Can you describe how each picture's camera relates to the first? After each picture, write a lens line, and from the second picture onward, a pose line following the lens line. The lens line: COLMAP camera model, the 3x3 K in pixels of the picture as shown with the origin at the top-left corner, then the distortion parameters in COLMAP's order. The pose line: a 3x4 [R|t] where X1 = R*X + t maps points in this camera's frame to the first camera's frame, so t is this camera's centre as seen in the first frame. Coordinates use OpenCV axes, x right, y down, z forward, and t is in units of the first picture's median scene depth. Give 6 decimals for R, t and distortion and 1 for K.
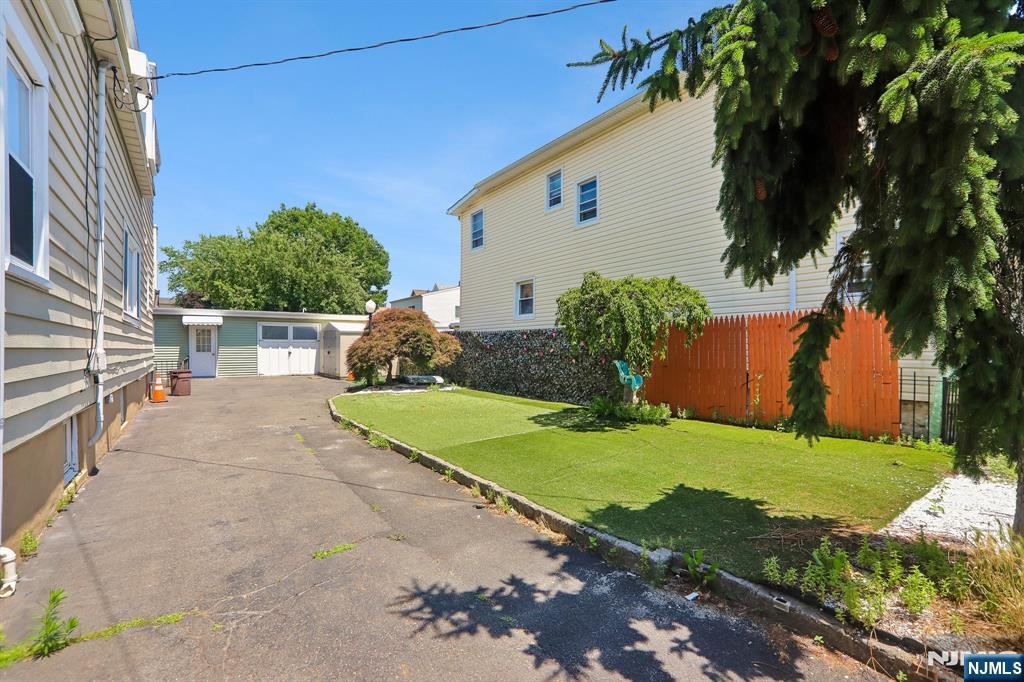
lens RADIAL K [[451.3, 0, 514.5], [0, 451.3, 357.3], [0, 0, 1]] dist [-0.067020, 0.025311]
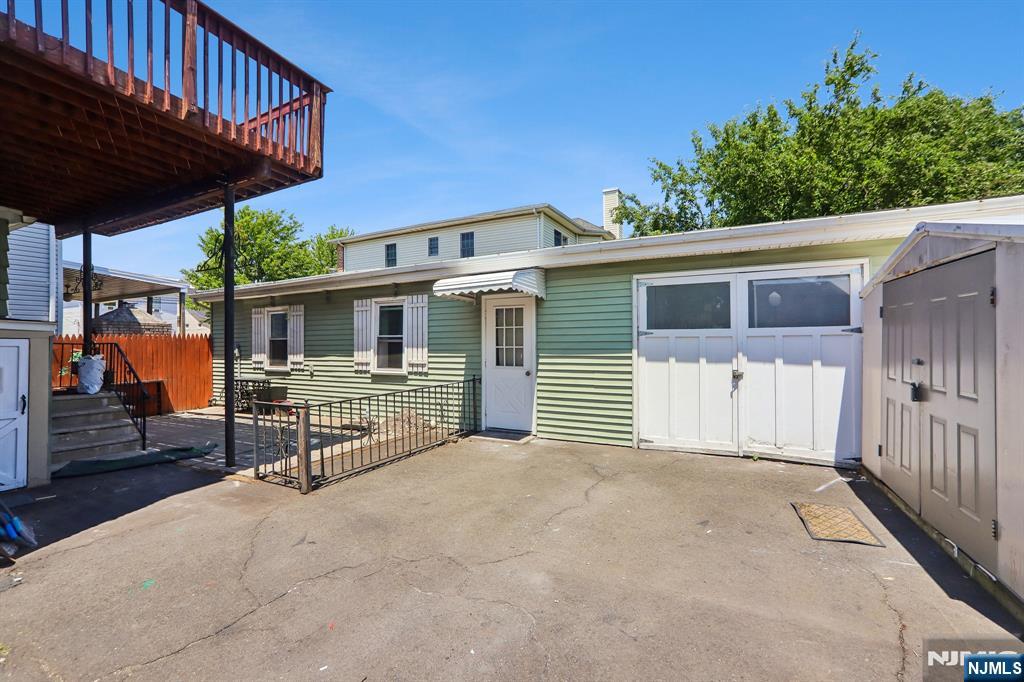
lens RADIAL K [[442.4, 0, 512.0], [0, 442.4, 341.0], [0, 0, 1]] dist [-0.019312, 0.000434]
pose [[0.448610, -0.006852, -0.893701, -0.566706], [-0.010911, 0.999854, -0.013143, -0.047661], [0.893661, 0.015647, 0.448470, 1.321385]]
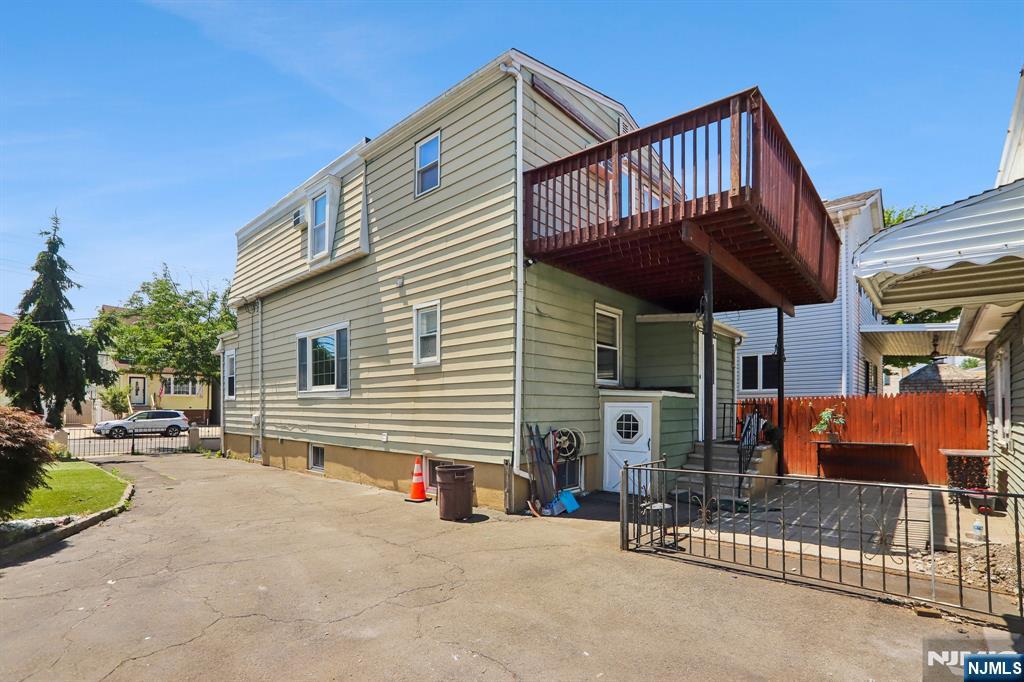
lens RADIAL K [[465.0, 0, 513.3], [0, 465.0, 403.7], [0, 0, 1]] dist [-0.051739, 0.000116]
pose [[-0.976747, -0.000910, -0.214393, -0.816582], [-0.003554, 0.999922, 0.011946, -0.054327], [0.214365, 0.012430, -0.976675, 1.739512]]
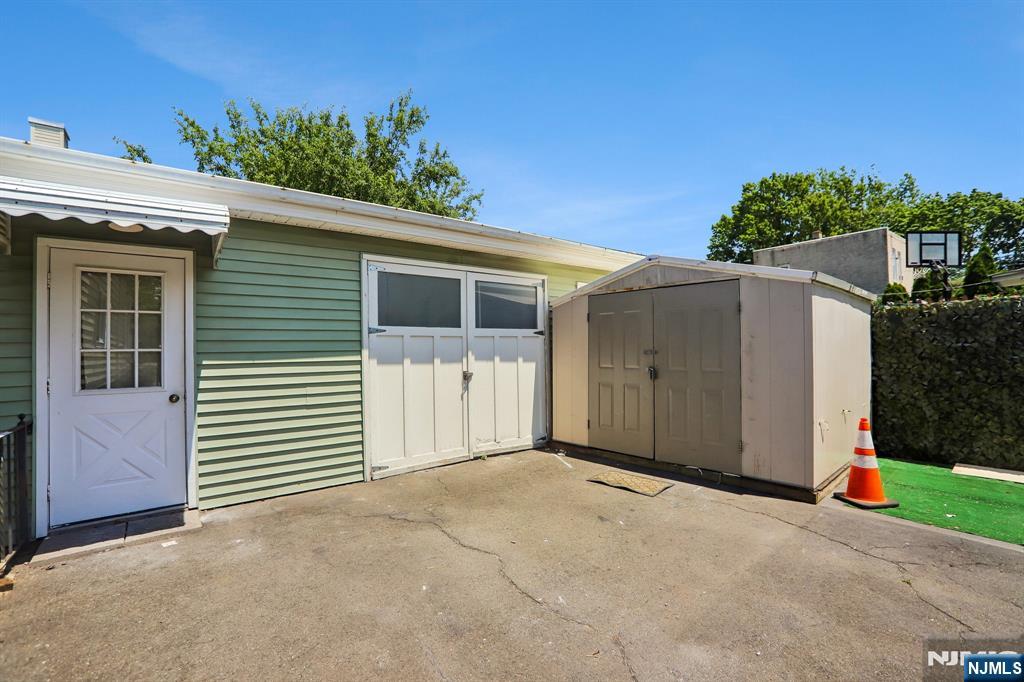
lens RADIAL K [[454.2, 0, 512.0], [0, 454.2, 341.0], [0, 0, 1]] dist [-0.070510, 0.028867]
pose [[0.998239, -0.017312, 0.056735, -0.872436], [0.019780, 0.998869, -0.043242, -0.034528], [-0.055922, 0.044288, 0.997452, 1.271551]]
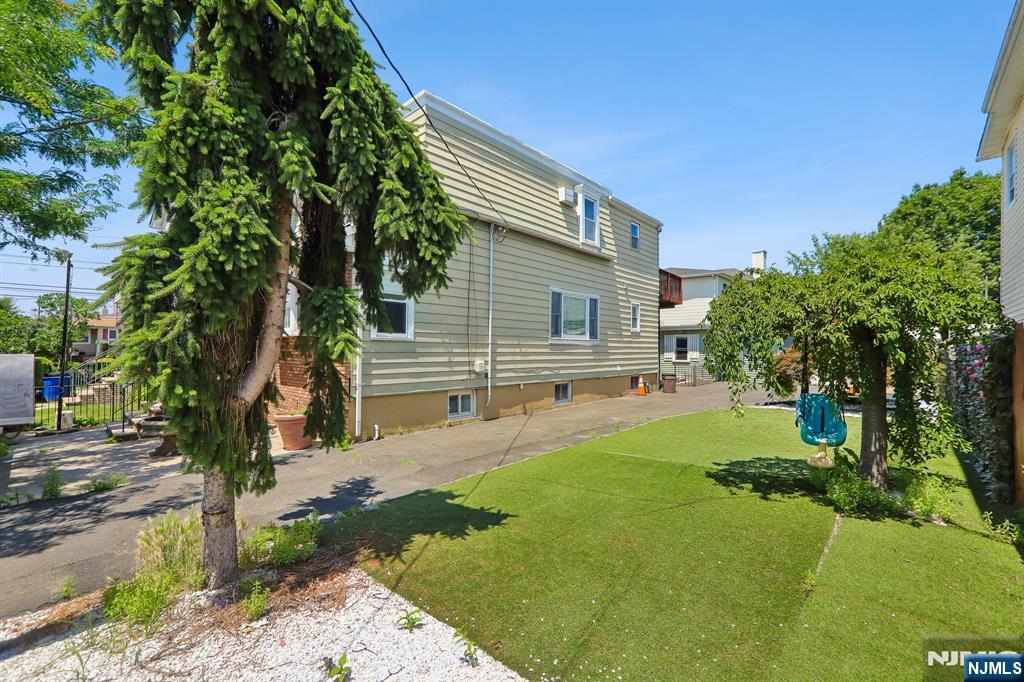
lens RADIAL K [[442.4, 0, 512.0], [0, 442.4, 341.0], [0, 0, 1]] dist [-0.019312, 0.000434]
pose [[0.202651, -0.018239, -0.979081, 0.514657], [-0.023671, 0.999443, -0.023517, -0.030608], [0.978965, 0.027942, 0.202107, 0.300236]]
